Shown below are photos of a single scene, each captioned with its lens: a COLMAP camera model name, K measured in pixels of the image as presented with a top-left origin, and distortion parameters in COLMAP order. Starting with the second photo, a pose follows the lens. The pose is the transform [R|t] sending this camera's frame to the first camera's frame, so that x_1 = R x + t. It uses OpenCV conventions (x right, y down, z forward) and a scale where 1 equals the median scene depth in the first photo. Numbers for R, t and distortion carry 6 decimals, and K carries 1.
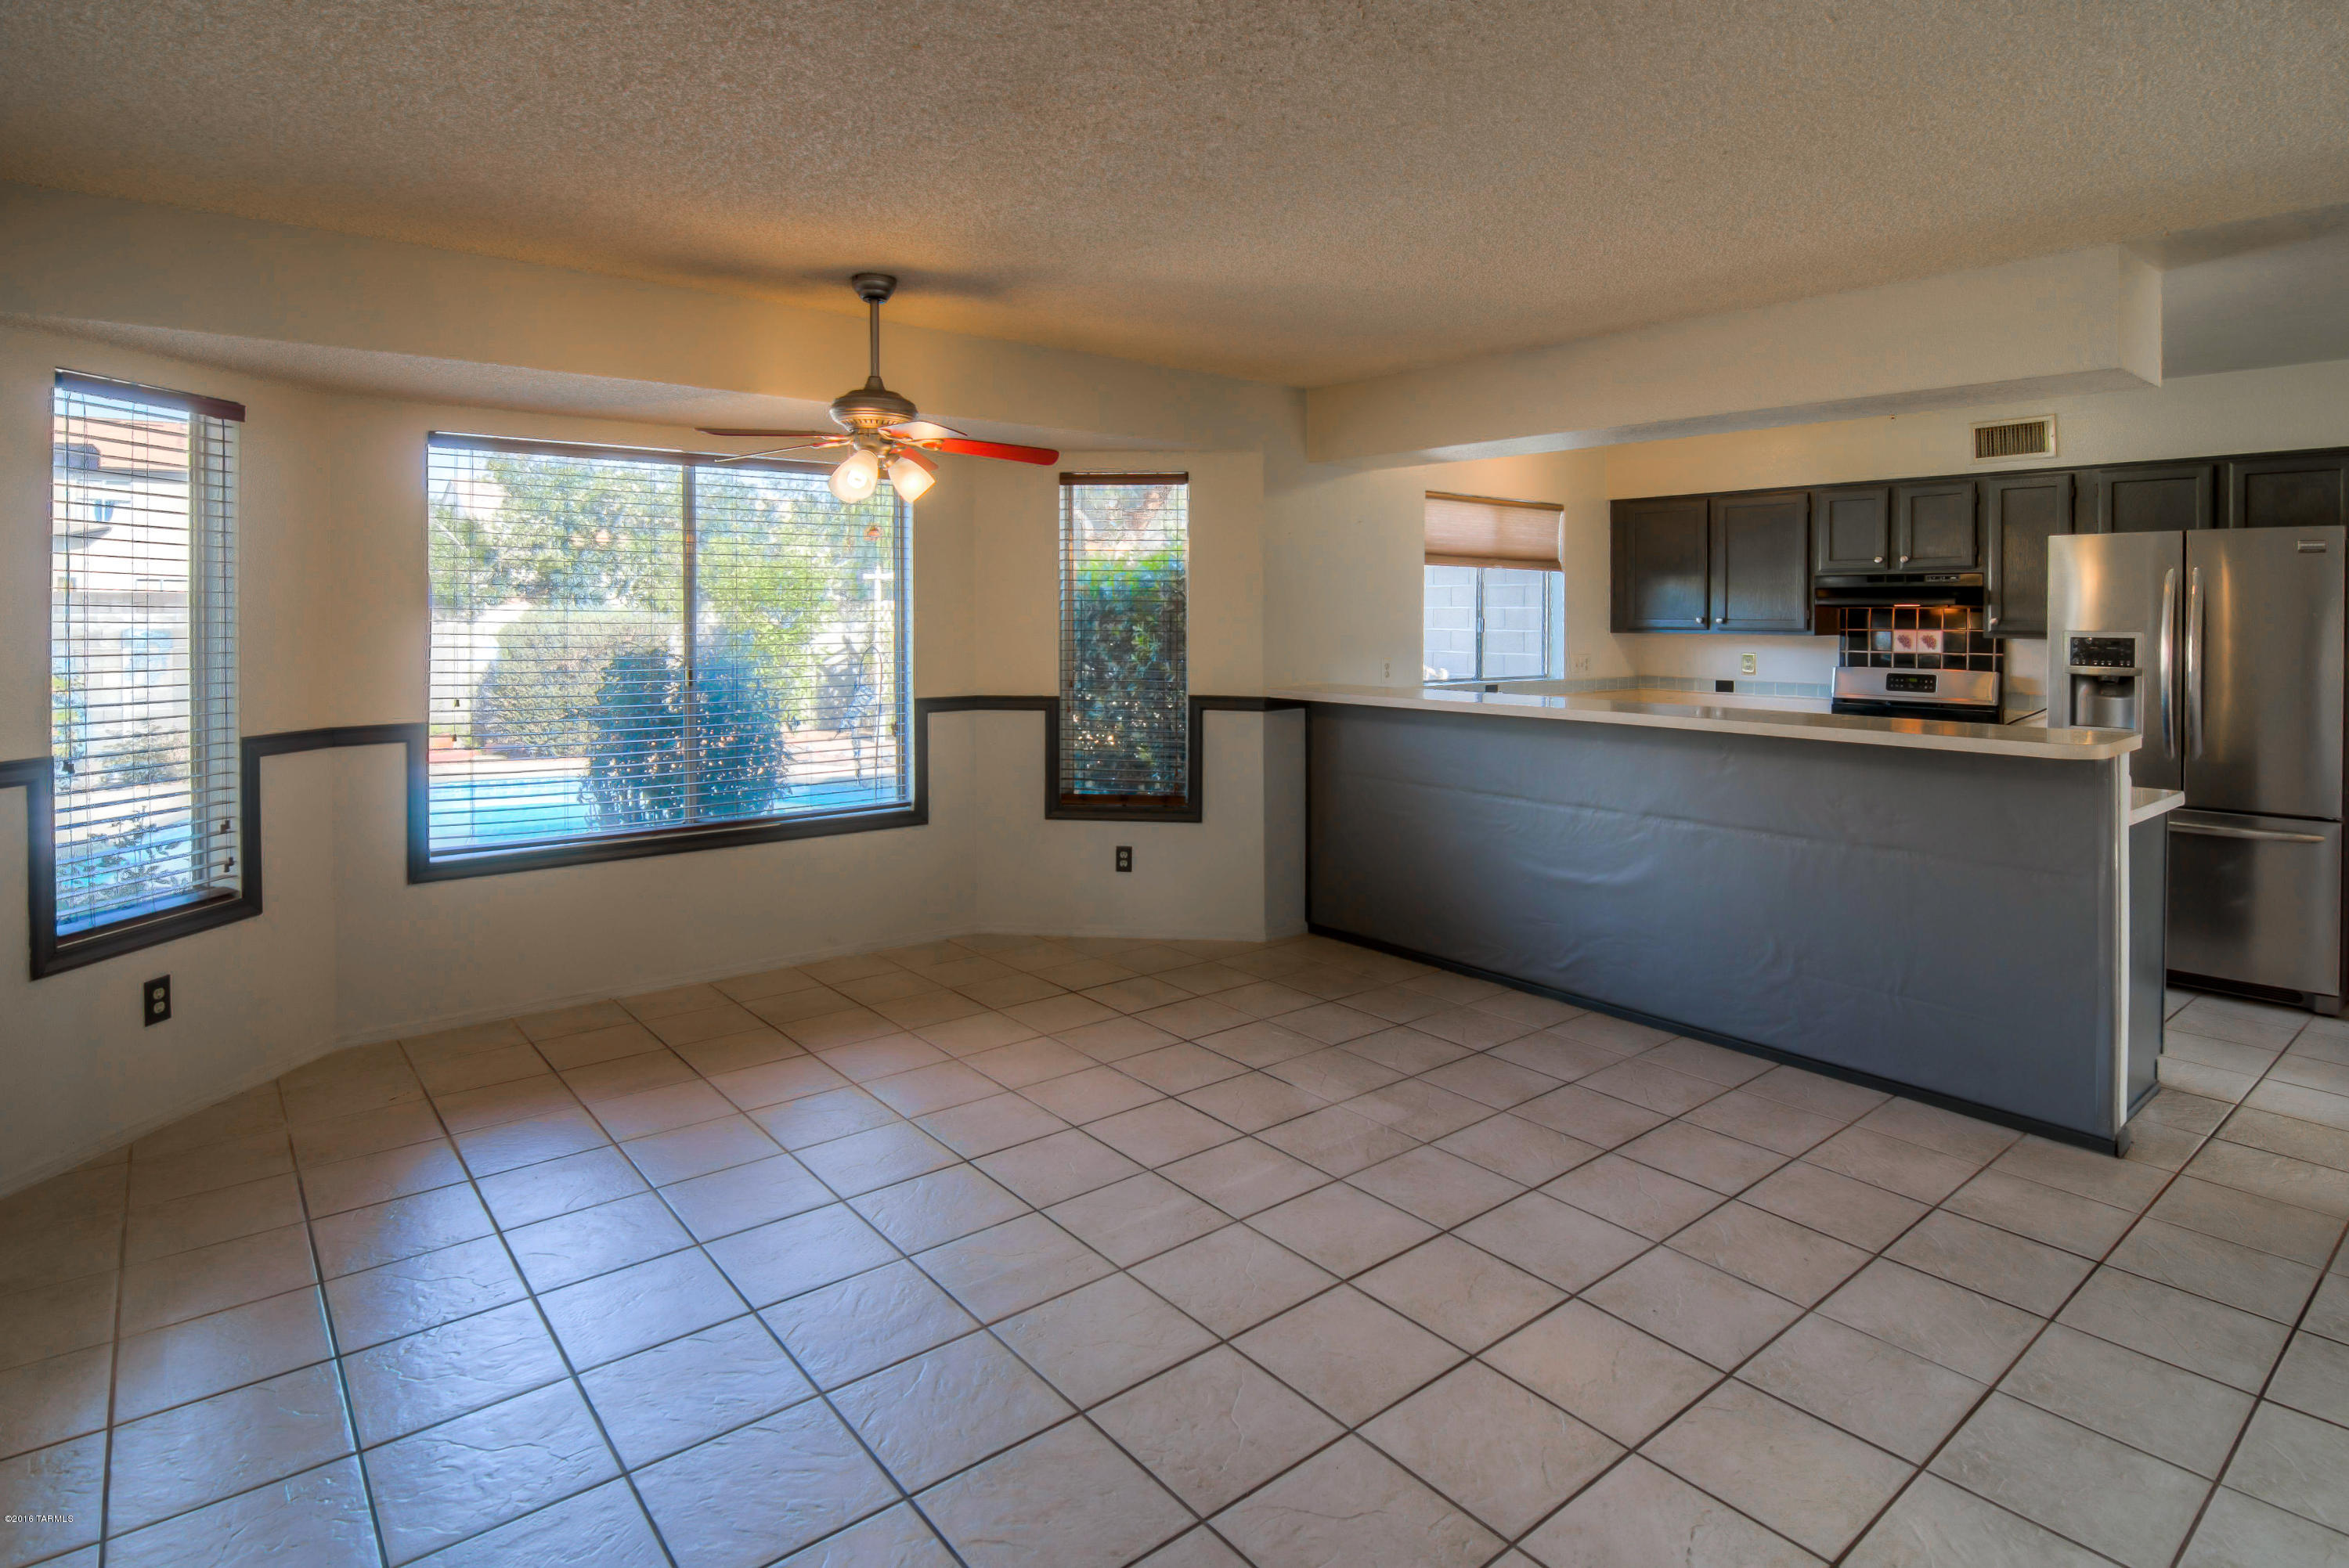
lens RADIAL K [[1220.0, 0, 1221.5], [0, 1220.0, 630.4], [0, 0, 1]] dist [-0.006465, -0.003958]
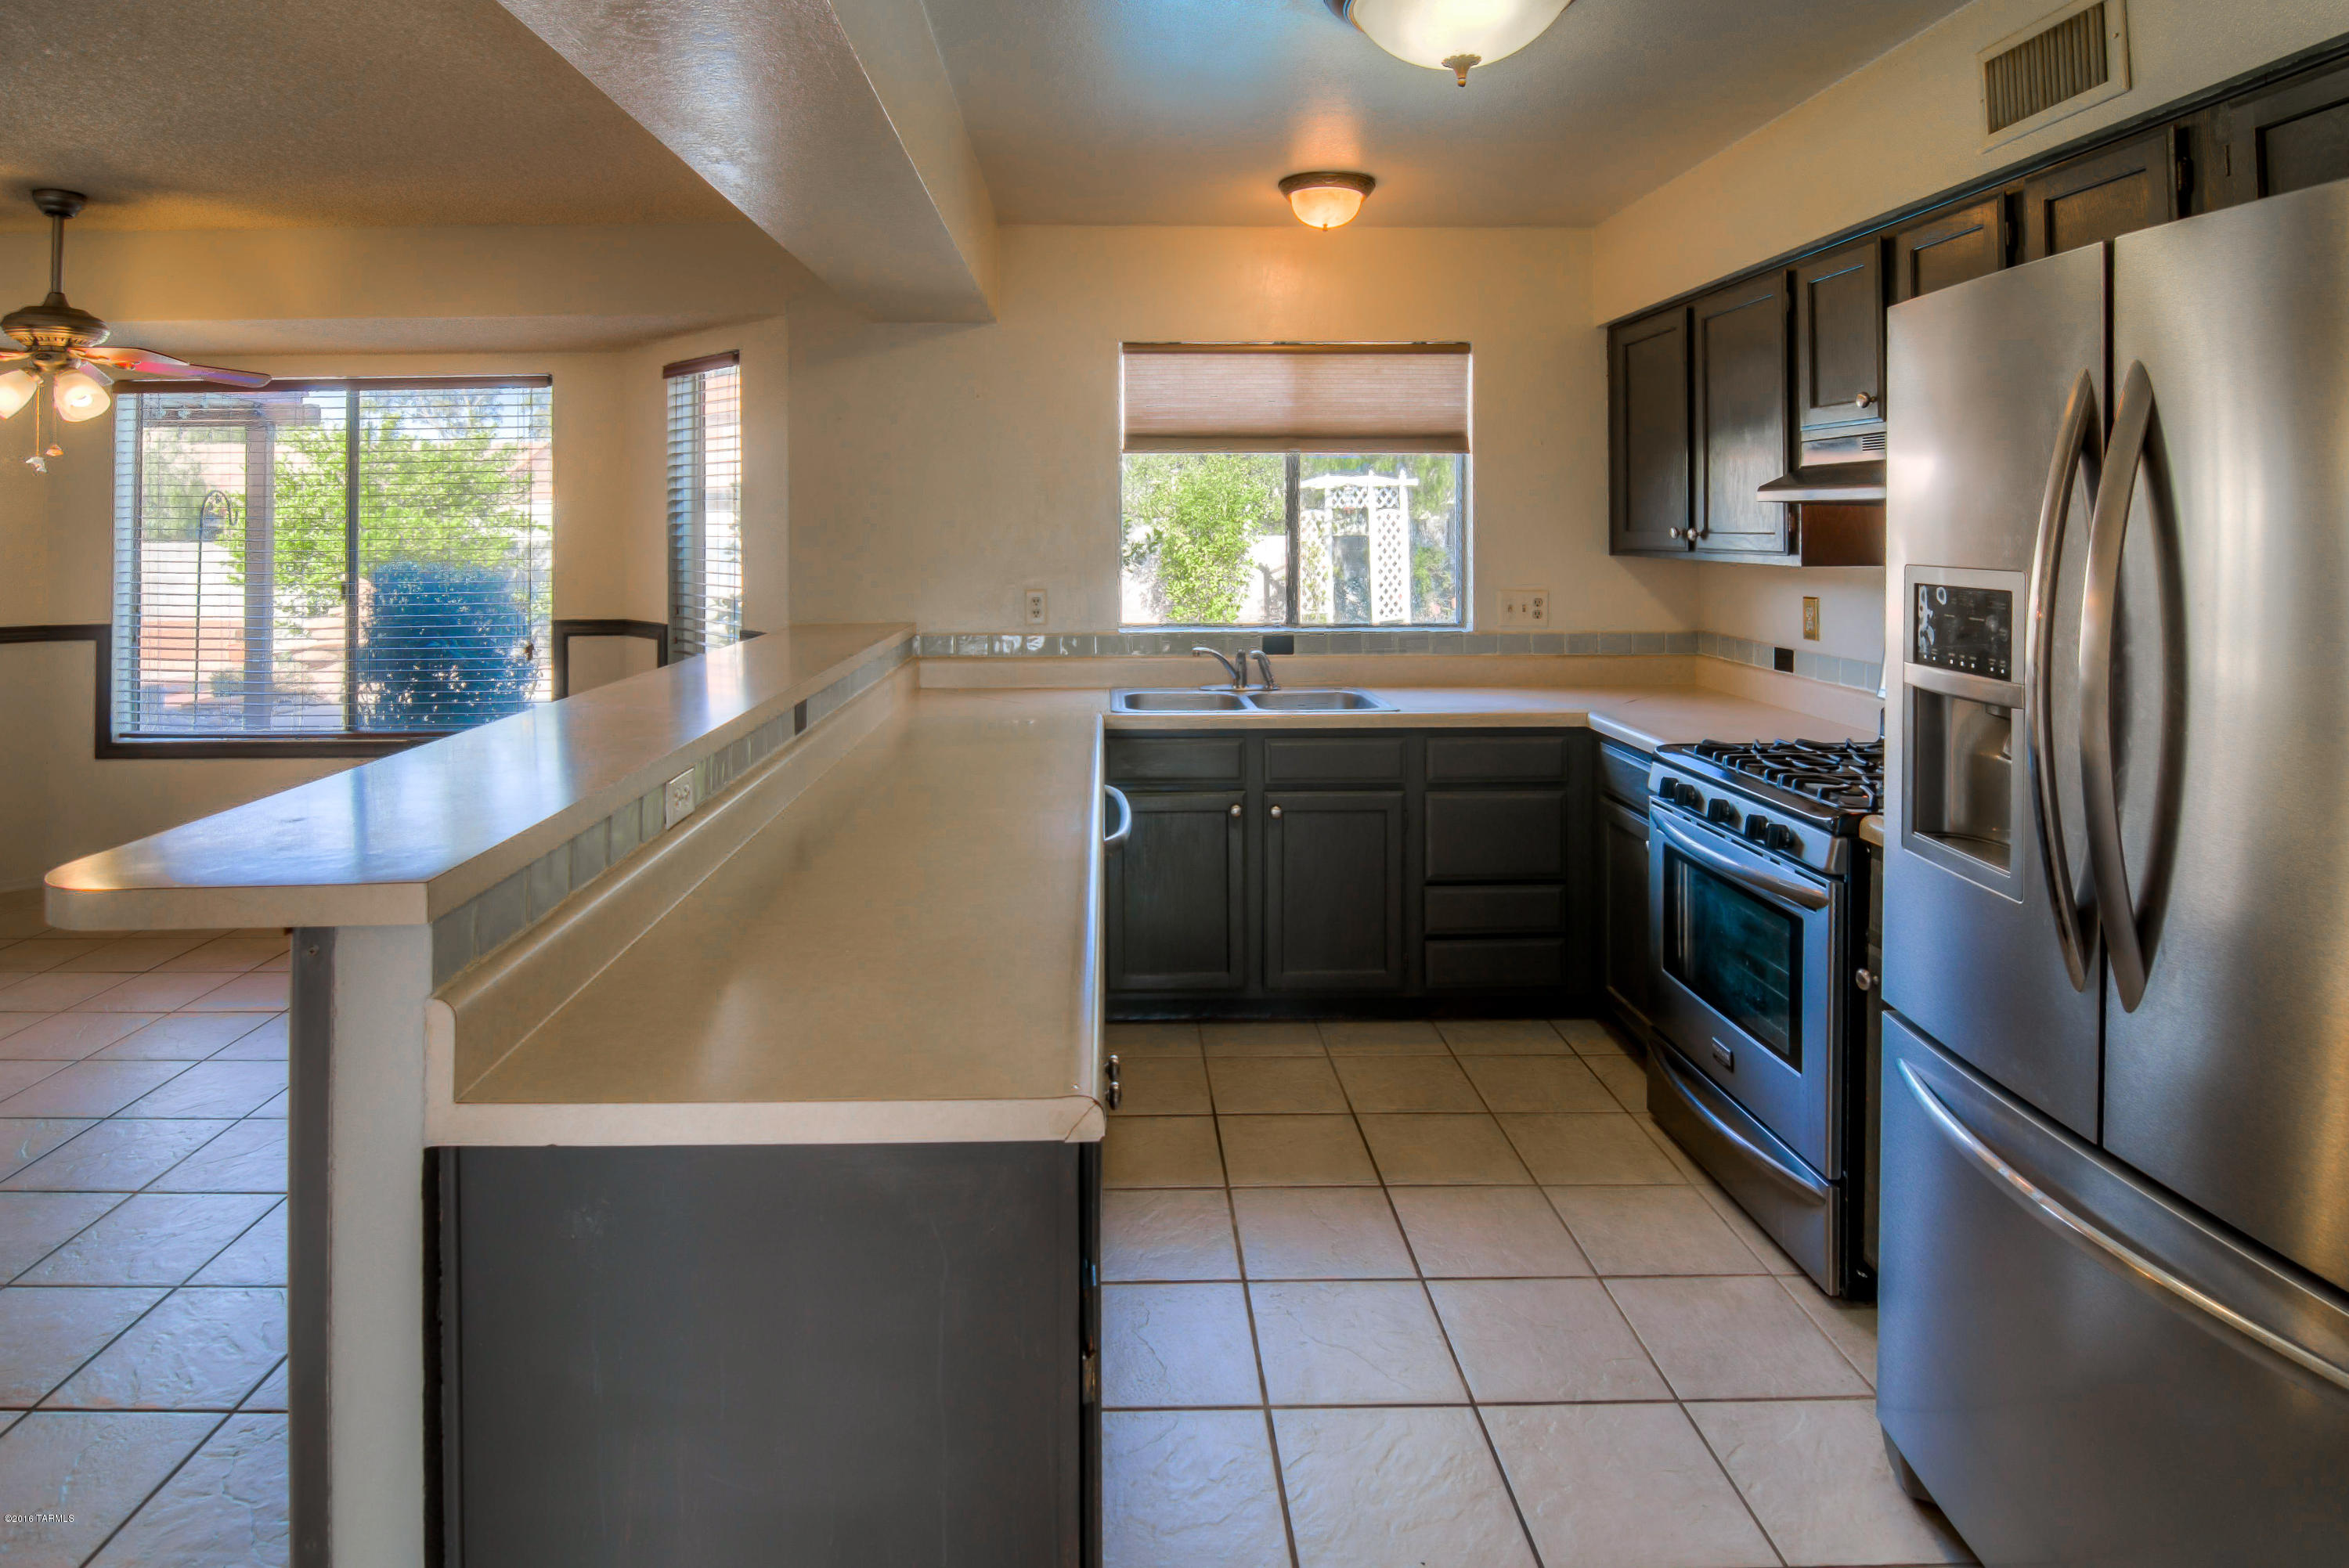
lens RADIAL K [[1306.6, 0, 1169.2], [0, 1306.6, 568.8], [0, 0, 1]] dist [-0.018485, -0.005011]
pose [[0.777882, 0.017067, -0.628179, 0.769570], [-0.001091, 0.999666, 0.025808, -0.010360], [0.628410, -0.019390, 0.777641, 0.546568]]
